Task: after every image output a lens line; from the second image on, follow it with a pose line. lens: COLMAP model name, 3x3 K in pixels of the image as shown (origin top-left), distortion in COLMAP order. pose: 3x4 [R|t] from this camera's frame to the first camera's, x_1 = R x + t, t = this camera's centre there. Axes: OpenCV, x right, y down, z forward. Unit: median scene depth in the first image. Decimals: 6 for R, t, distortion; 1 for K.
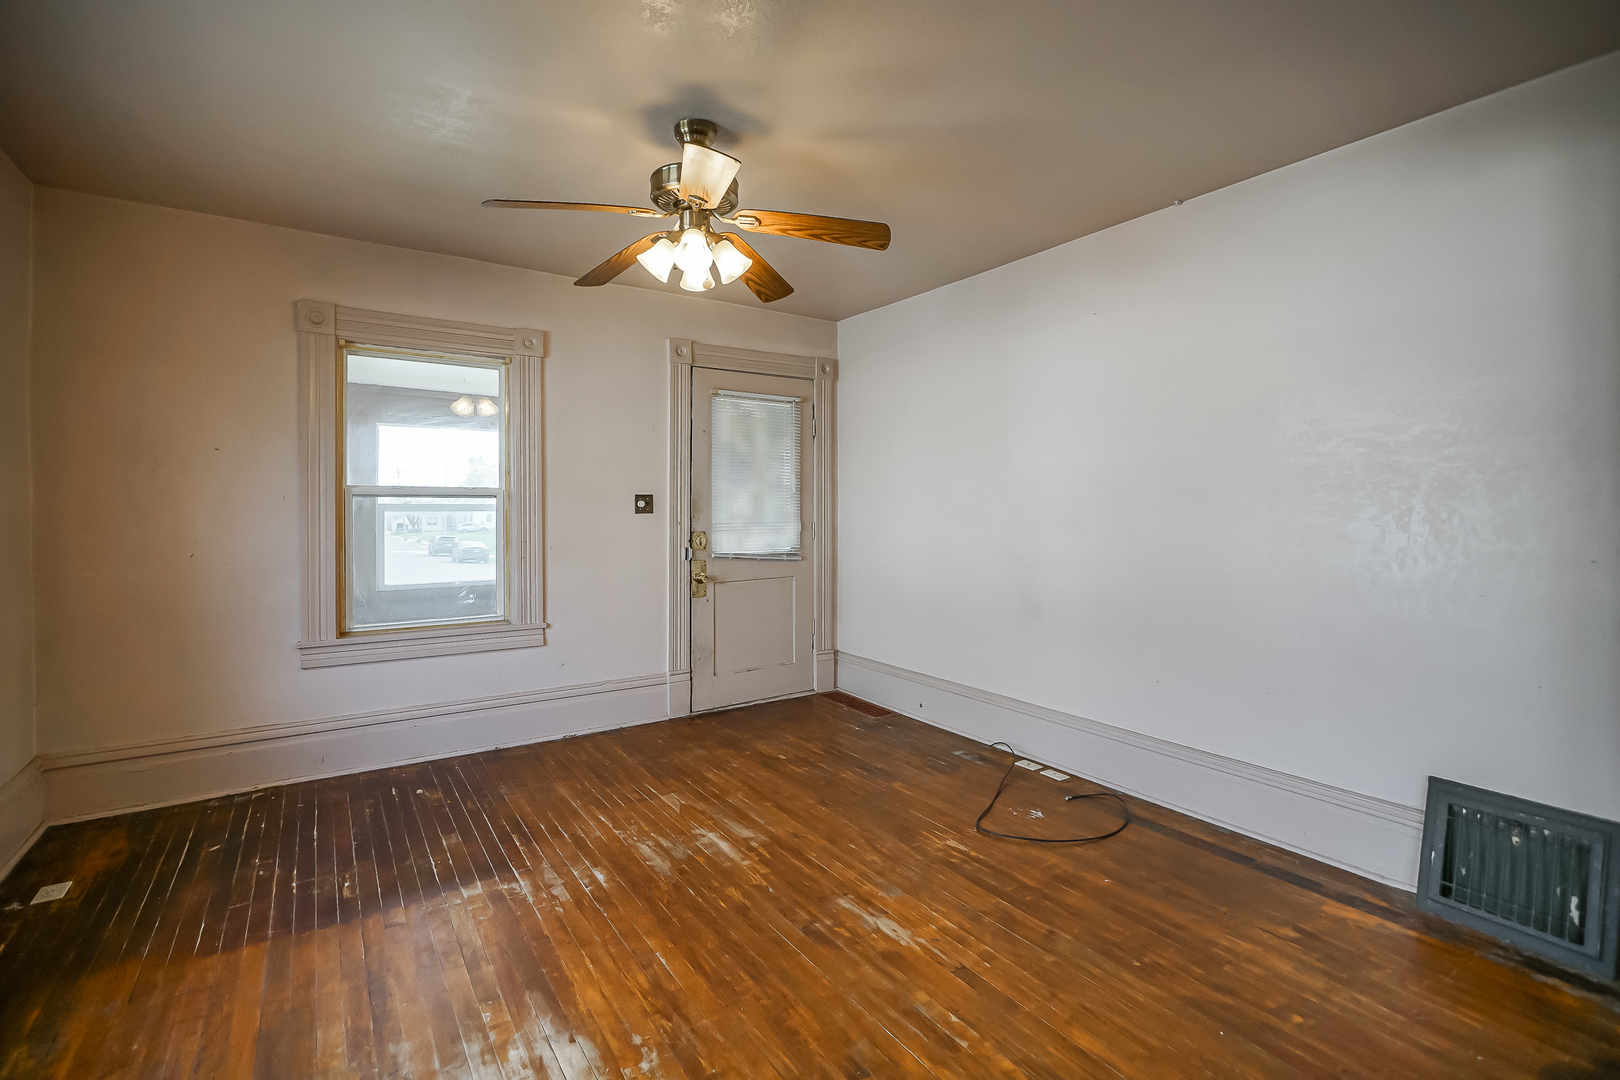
lens RADIAL K [[738.6, 0, 827.2], [0, 738.6, 510.3], [0, 0, 1]] dist [-0.006505, 0.002567]
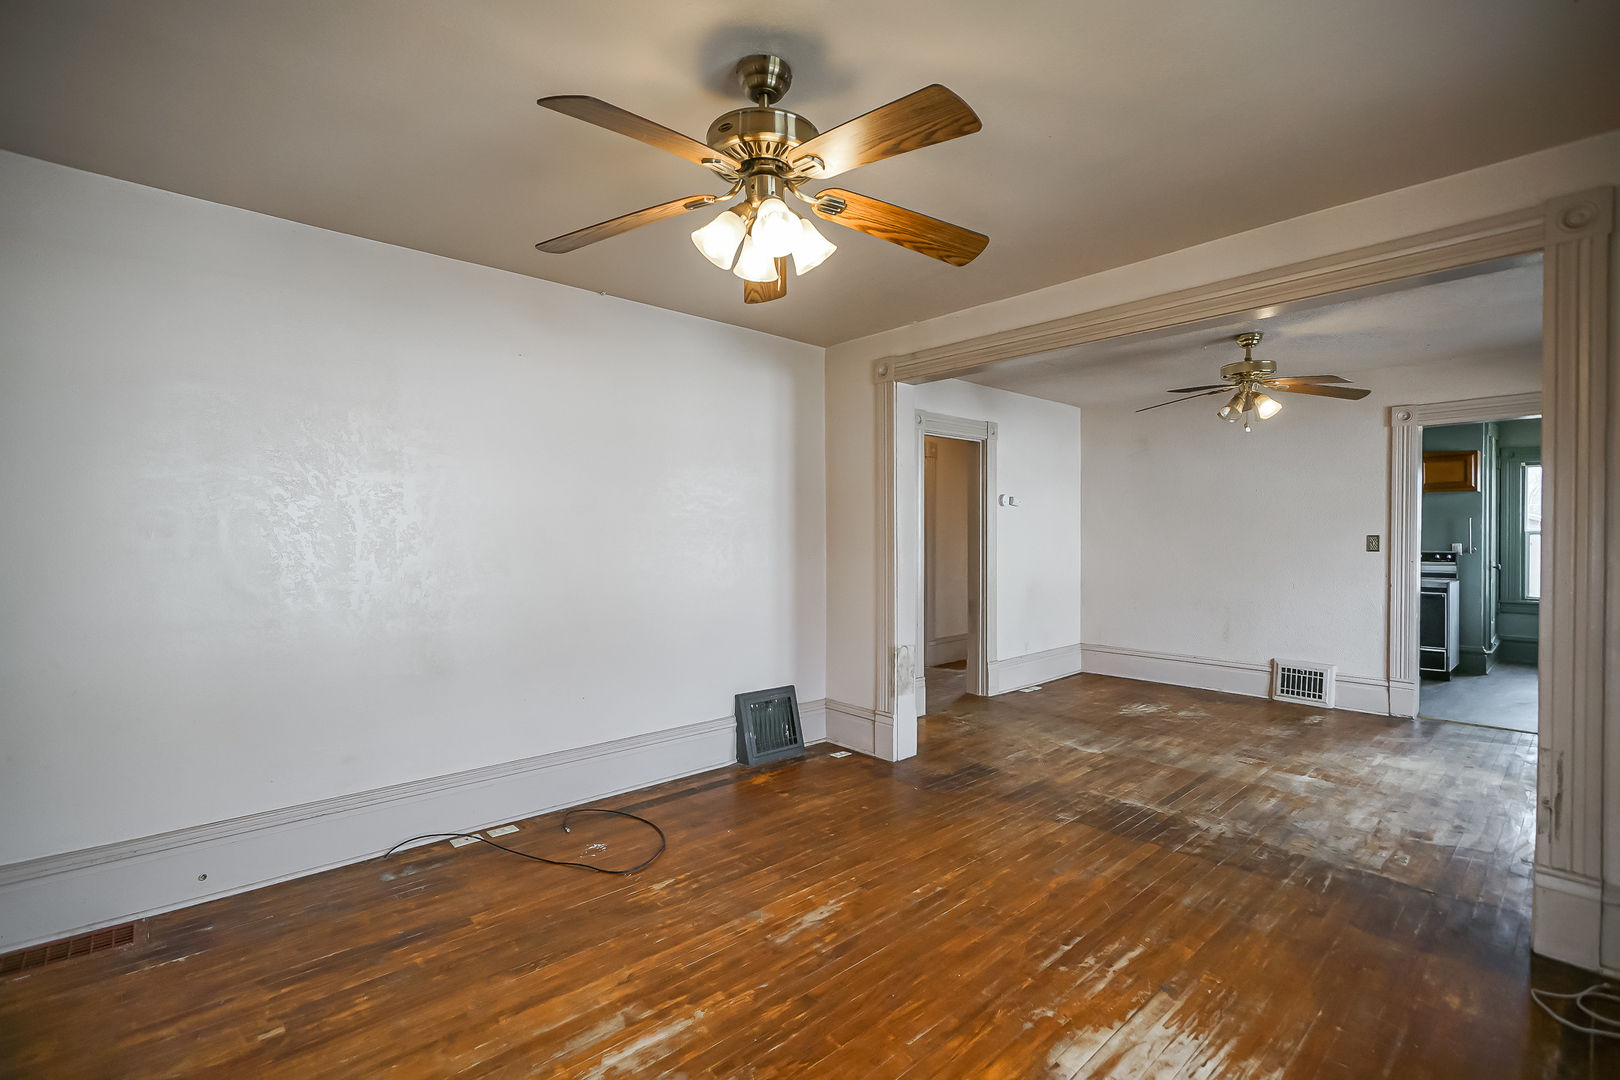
lens RADIAL K [[738.6, 0, 785.8], [0, 738.6, 532.2], [0, 0, 1]] dist [-0.006505, 0.002567]
pose [[-0.125763, 0.002913, 0.992056, -0.665316], [0.000496, 0.999996, -0.002873, -0.020369], [-0.992060, 0.000131, -0.125764, 0.749799]]
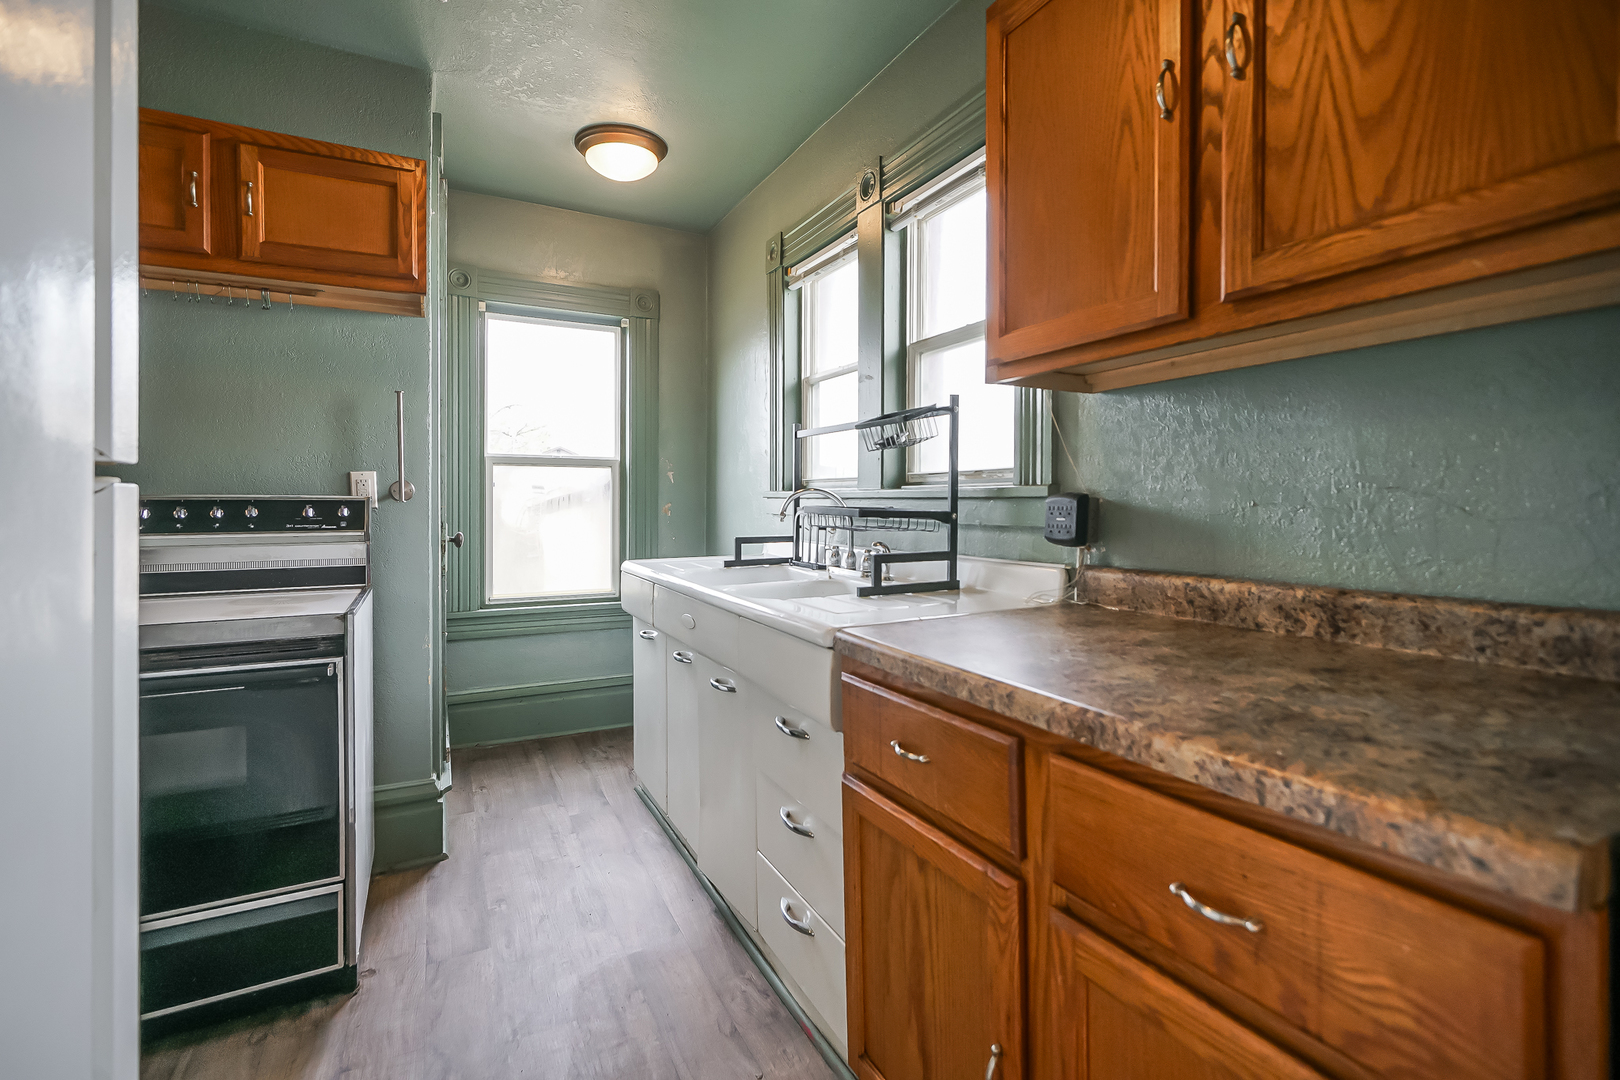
lens RADIAL K [[738.6, 0, 822.4], [0, 738.6, 515.1], [0, 0, 1]] dist [-0.006505, 0.002567]
pose [[-0.993474, -0.002711, 0.114031, 0.627735], [-0.000889, 0.999871, 0.016030, 0.033056], [-0.114060, 0.015824, -0.993348, -0.727567]]
